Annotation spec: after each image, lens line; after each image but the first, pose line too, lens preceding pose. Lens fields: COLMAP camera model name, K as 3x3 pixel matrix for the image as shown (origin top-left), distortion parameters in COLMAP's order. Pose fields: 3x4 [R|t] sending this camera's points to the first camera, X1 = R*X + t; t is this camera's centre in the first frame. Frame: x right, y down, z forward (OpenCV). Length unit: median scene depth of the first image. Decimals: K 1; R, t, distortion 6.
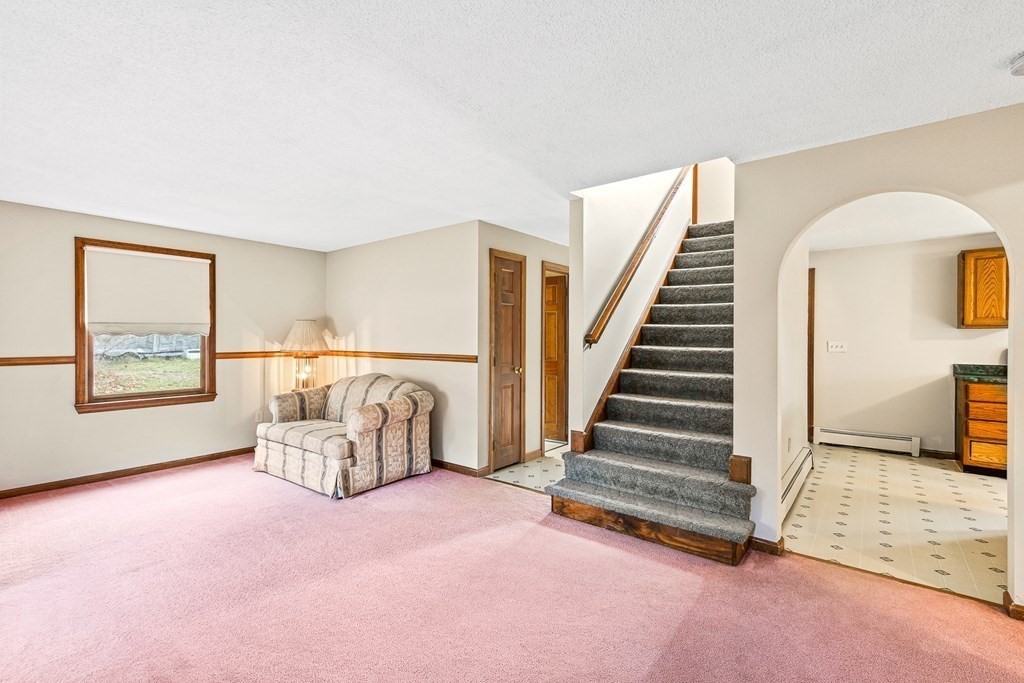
lens RADIAL K [[460.8, 0, 506.7], [0, 460.8, 343.4], [0, 0, 1]] dist [0.014865, 0.000520]
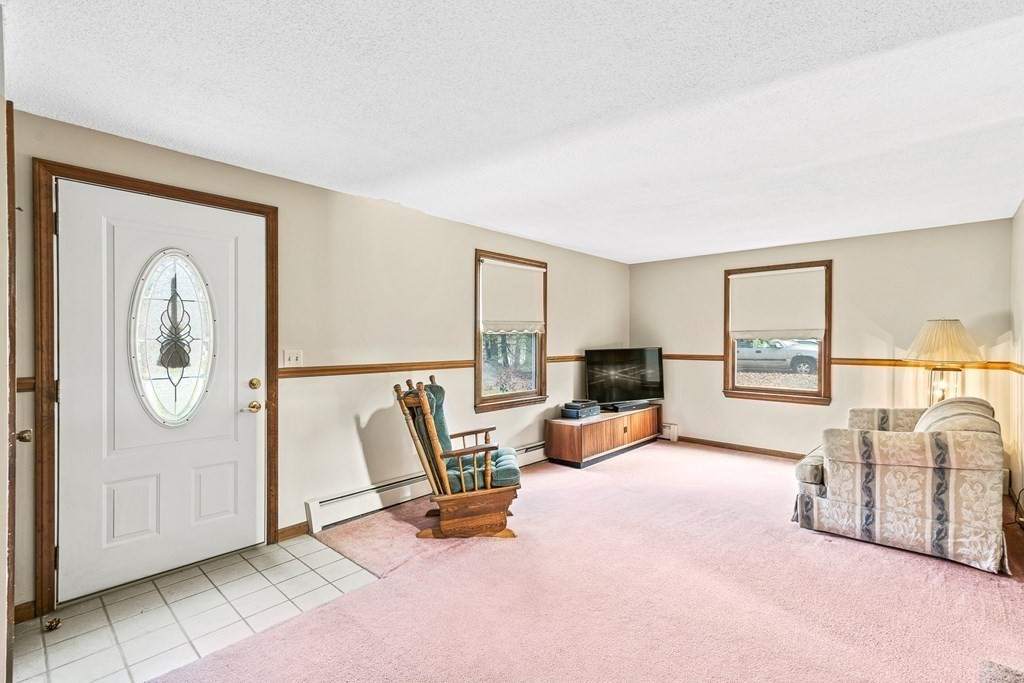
lens RADIAL K [[460.8, 0, 506.7], [0, 460.8, 343.4], [0, 0, 1]] dist [0.014865, 0.000520]
pose [[-0.066427, 0.005755, -0.997775, 0.491630], [-0.015480, 0.999857, 0.006797, -0.008507], [0.997671, 0.015897, -0.066328, 0.434857]]
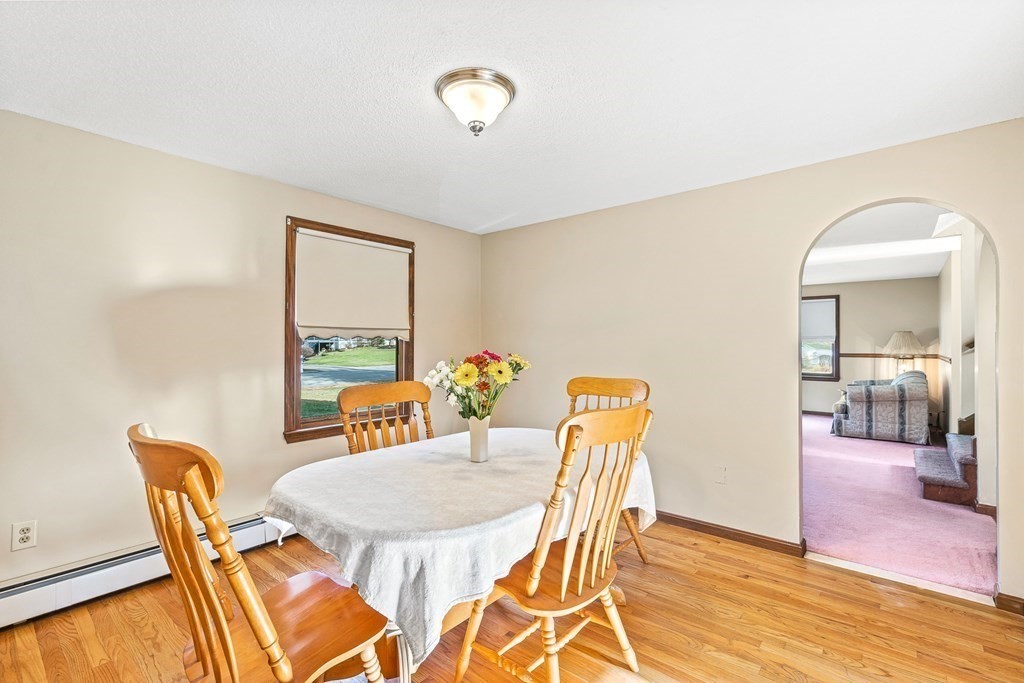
lens RADIAL K [[460.8, 0, 506.7], [0, 460.8, 343.4], [0, 0, 1]] dist [0.014865, 0.000520]
pose [[-0.021183, -0.000993, -0.999775, 1.275744], [-0.014104, 0.999900, -0.000694, 0.002881], [0.999676, 0.014087, -0.021195, -0.201931]]
